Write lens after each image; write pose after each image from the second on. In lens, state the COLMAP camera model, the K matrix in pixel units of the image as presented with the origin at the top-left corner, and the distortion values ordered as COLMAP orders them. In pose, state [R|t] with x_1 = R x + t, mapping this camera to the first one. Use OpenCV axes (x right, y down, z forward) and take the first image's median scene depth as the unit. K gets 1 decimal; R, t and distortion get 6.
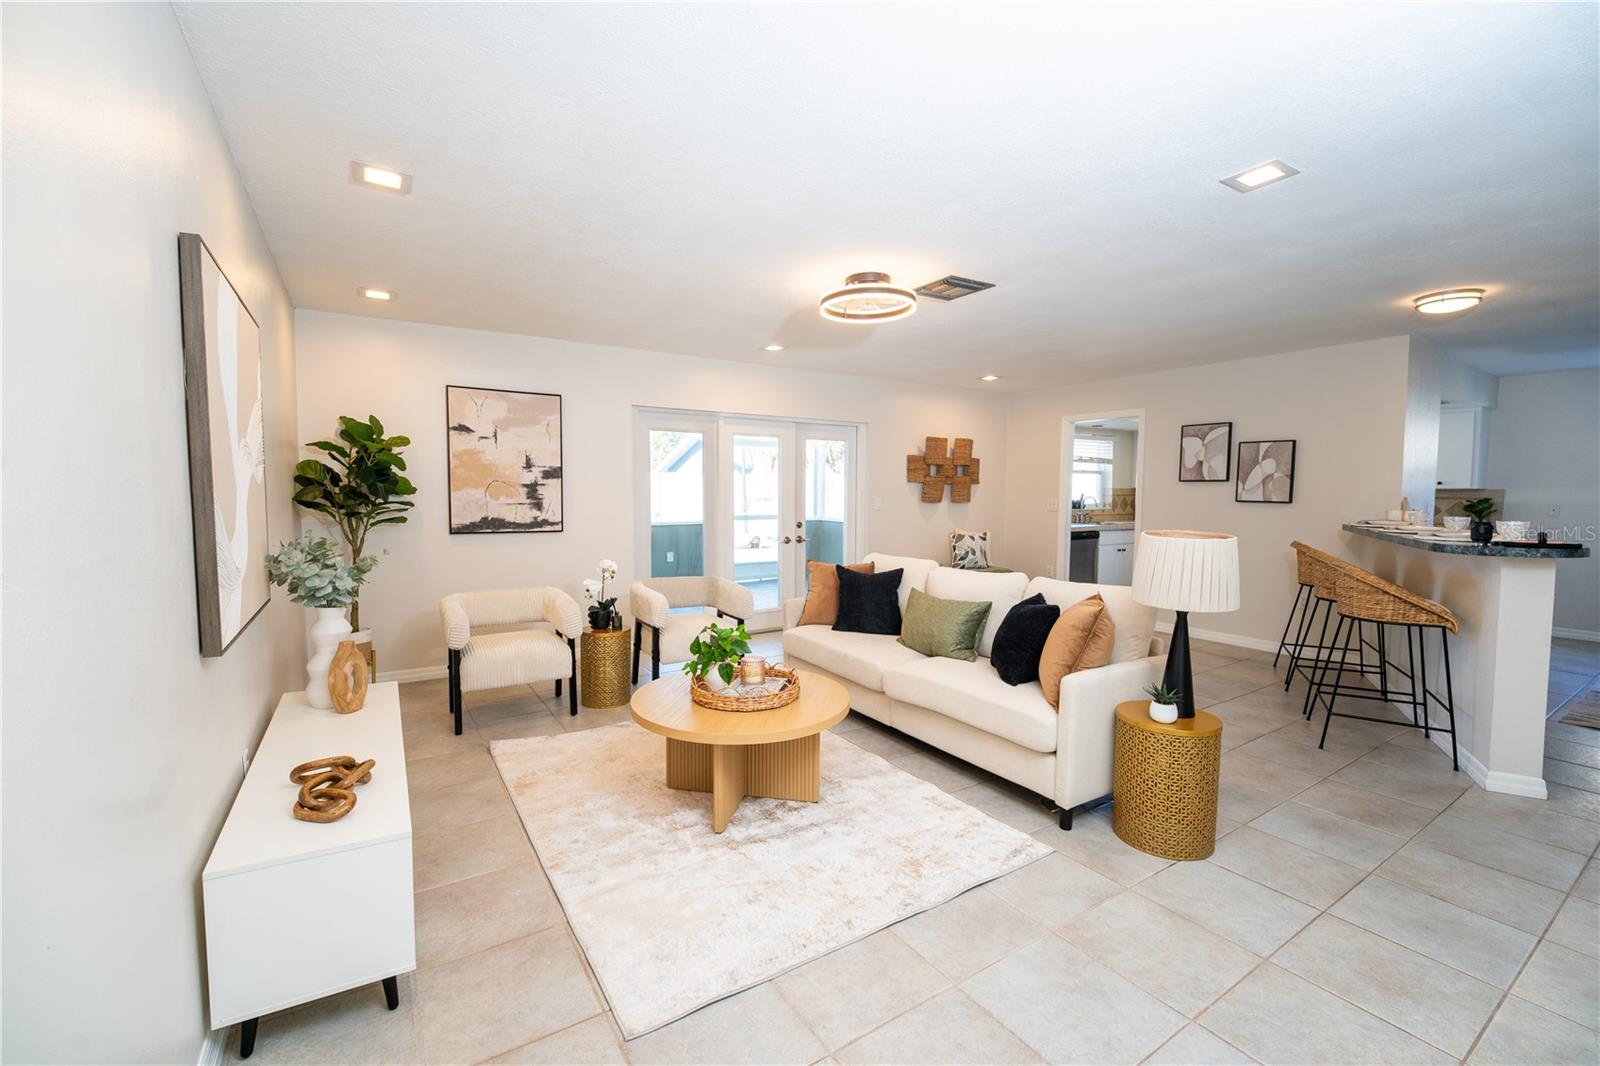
lens RADIAL K [[667.3, 0, 792.2], [0, 667.3, 537.3], [0, 0, 1]] dist [0.027398, -0.027506]
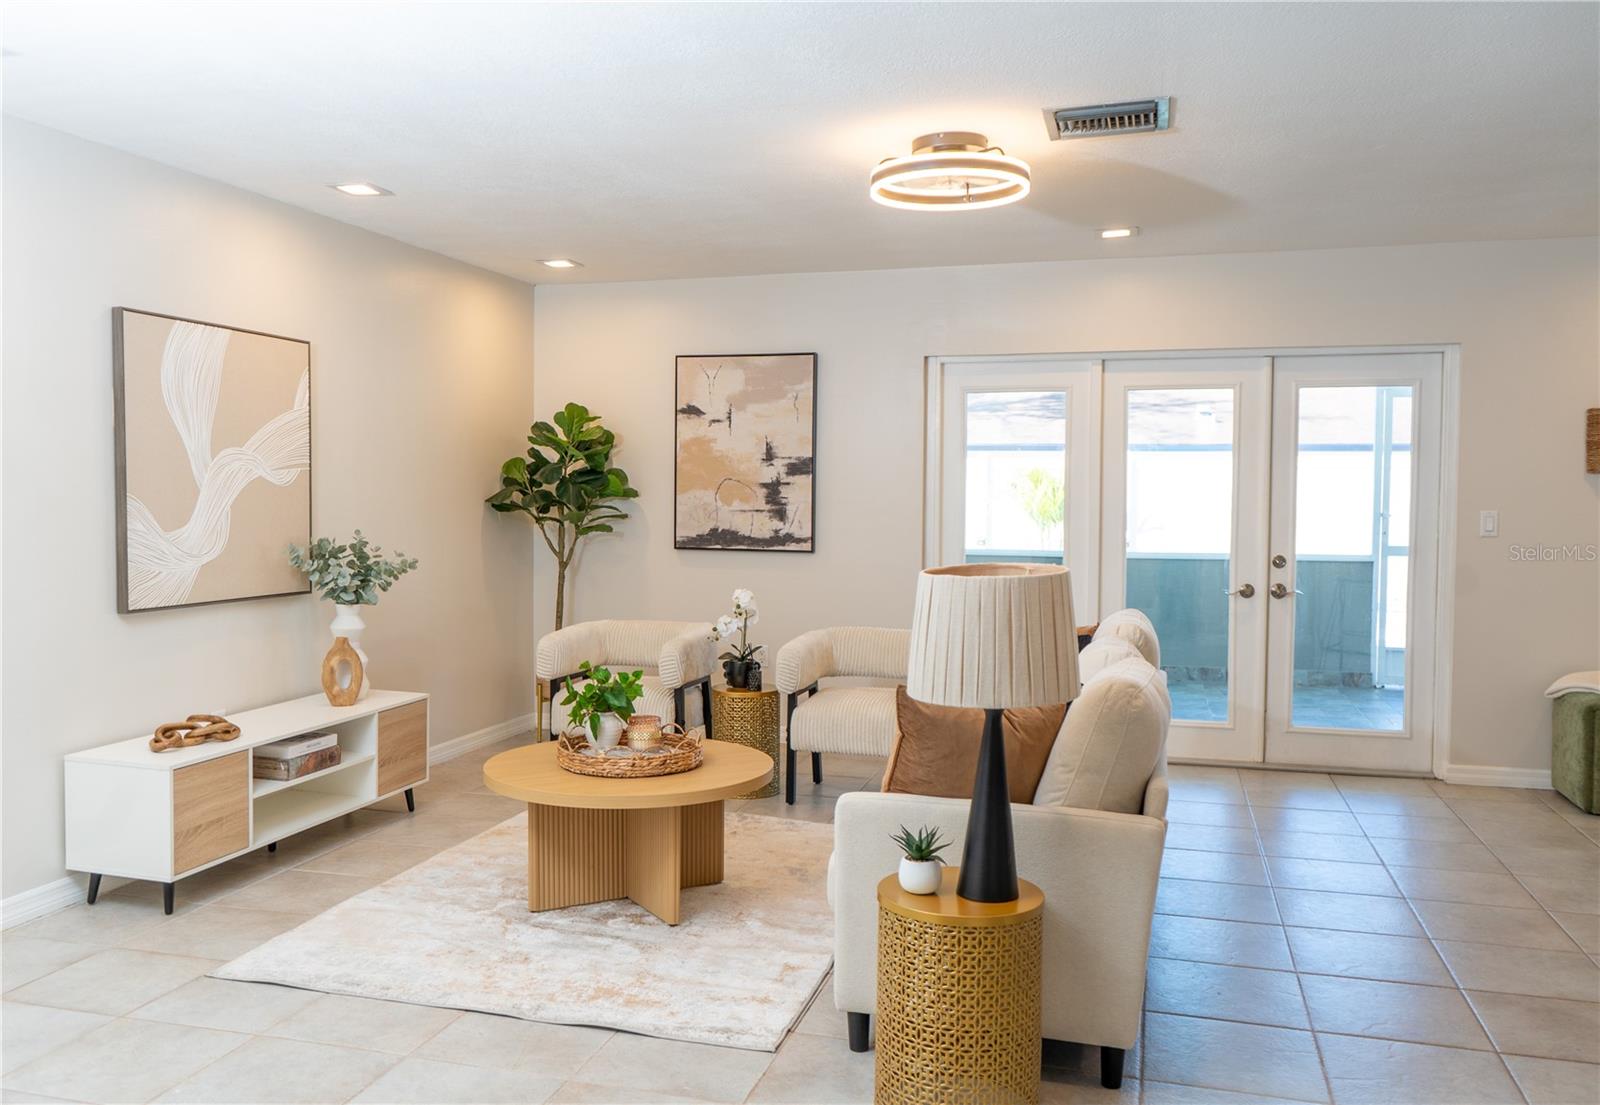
lens RADIAL K [[1366.5, 0, 755.8], [0, 1366.5, 553.1], [0, 0, 1]] dist [-0.003680, 0.008593]
pose [[0.641159, 0.033675, -0.766669, 0.753617], [-0.054766, 0.998497, -0.001943, -0.002496], [0.765451, 0.043233, 0.642040, 0.071911]]
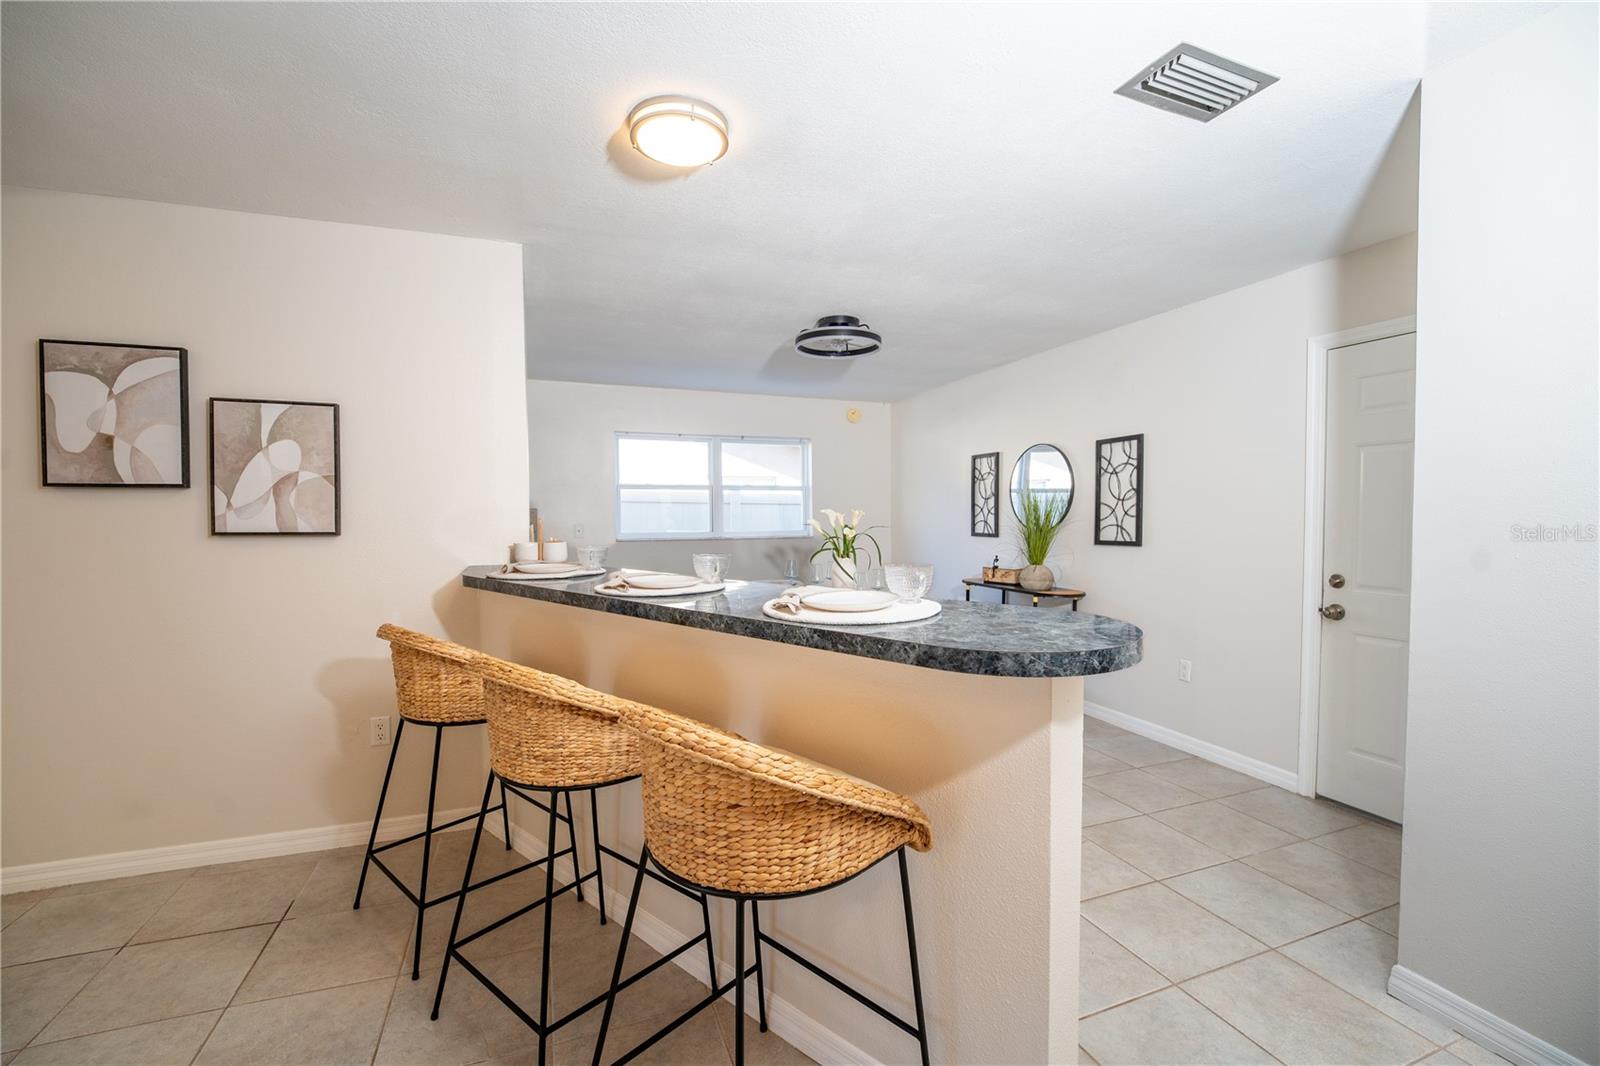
lens RADIAL K [[668.6, 0, 783.1], [0, 668.6, 534.2], [0, 0, 1]] dist [-0.010609, -0.000373]
pose [[0.221858, -0.033700, 0.974496, 0.407990], [0.071706, 0.997260, 0.018162, -0.044260], [-0.972439, 0.065848, 0.223667, 0.685541]]
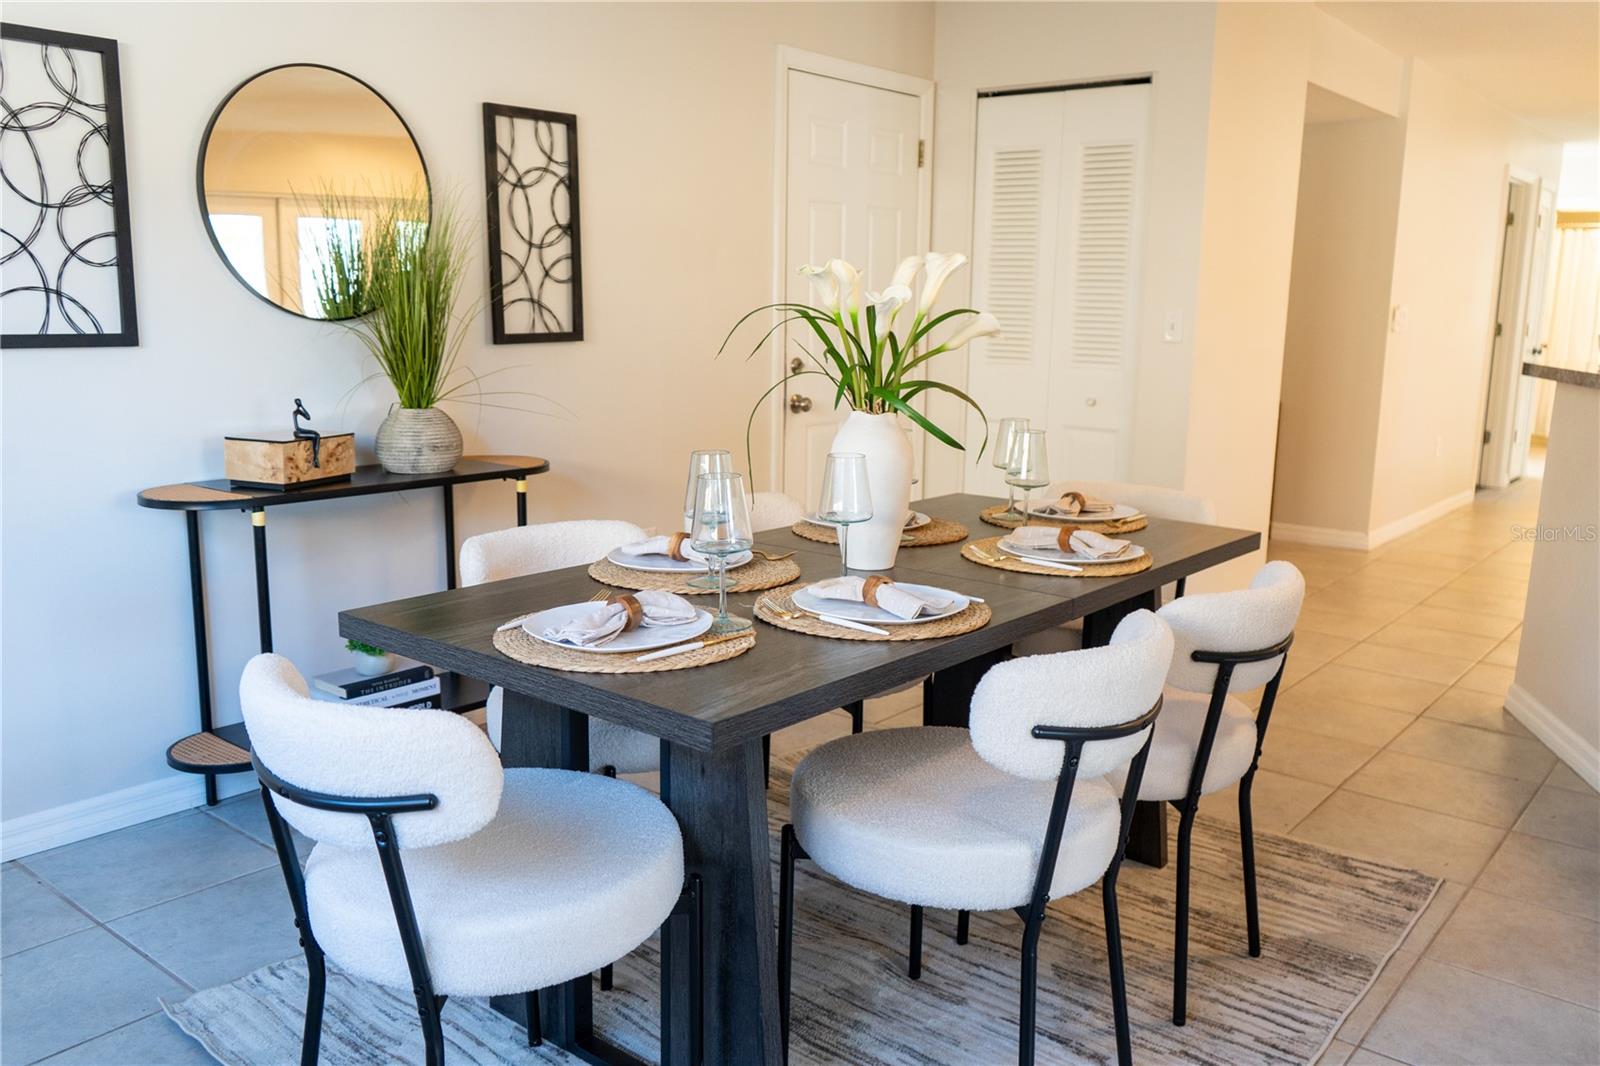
lens RADIAL K [[1304.5, 0, 800.0], [0, 1304.5, 533.0], [0, 0, 1]] dist [0.000385, 0.009339]
pose [[-0.952133, 0.034070, -0.303780, 1.484208], [-0.043573, 0.968495, 0.245191, -0.075837], [0.302563, 0.246691, -0.920651, 1.314137]]
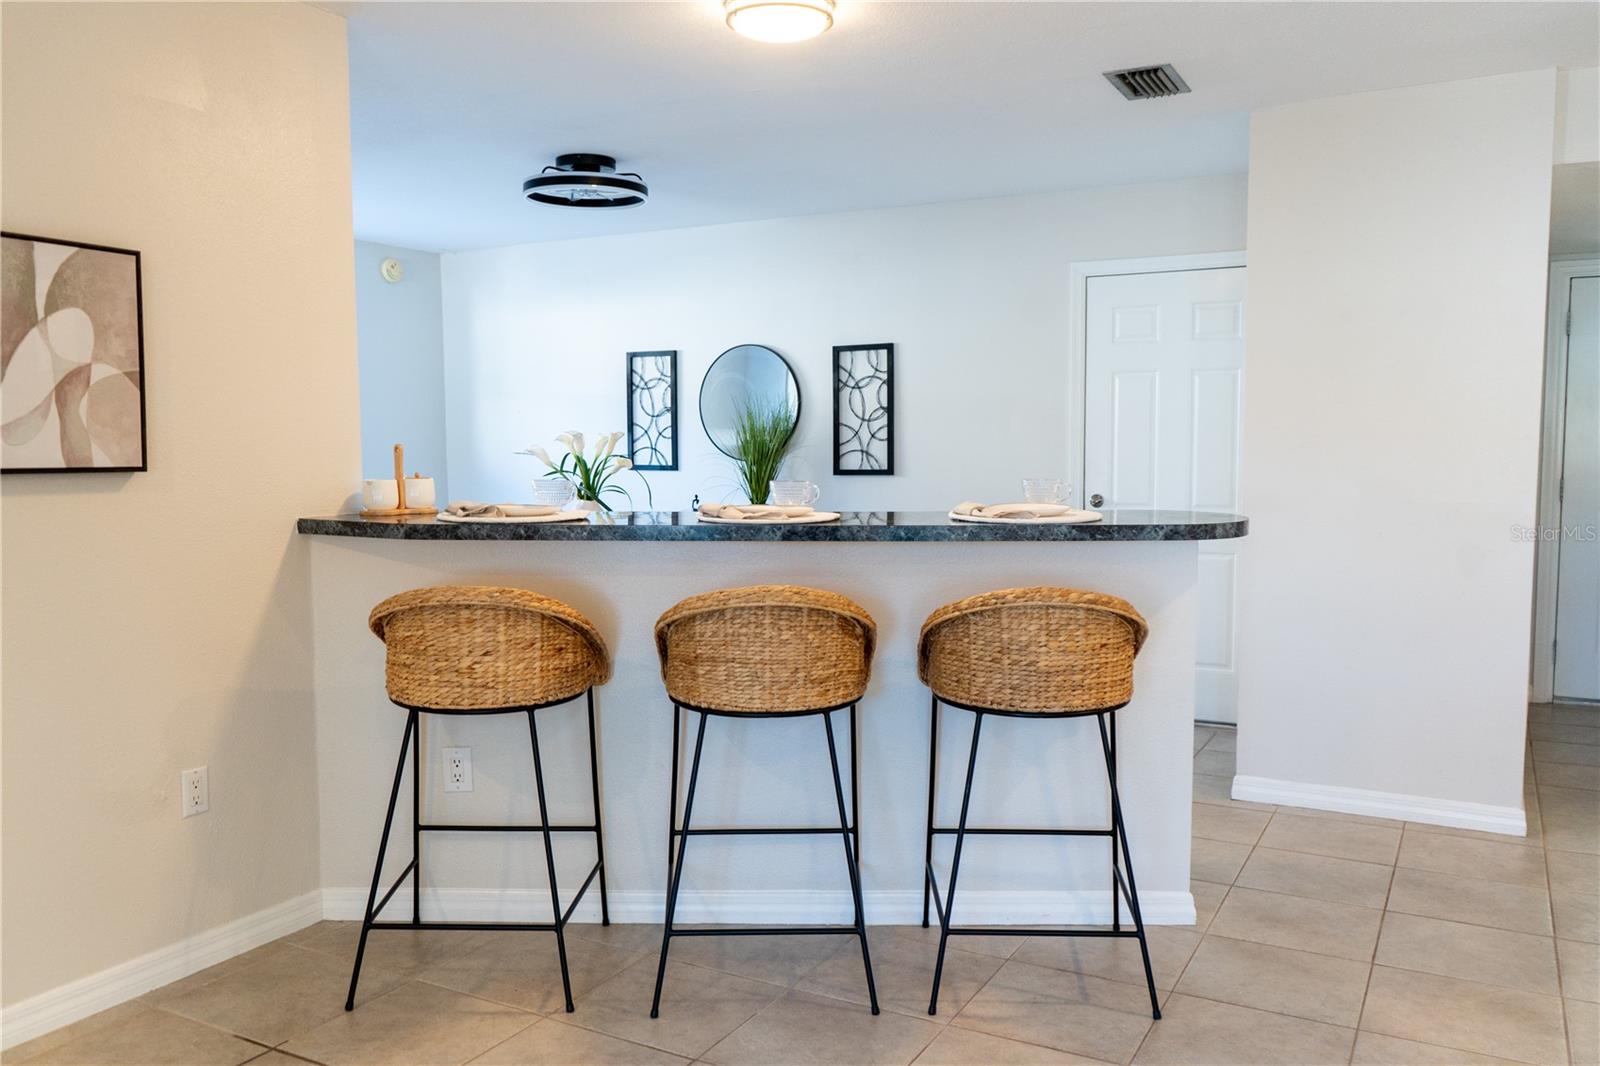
lens RADIAL K [[1287.1, 0, 800.0], [0, 1287.1, 533.0], [0, 0, 1]] dist [-0.015750, 0.015147]
pose [[-0.474557, -0.068389, 0.877564, 0.142283], [0.062721, 0.991816, 0.111210, -0.081139], [-0.877987, 0.107817, -0.466384, 1.194706]]
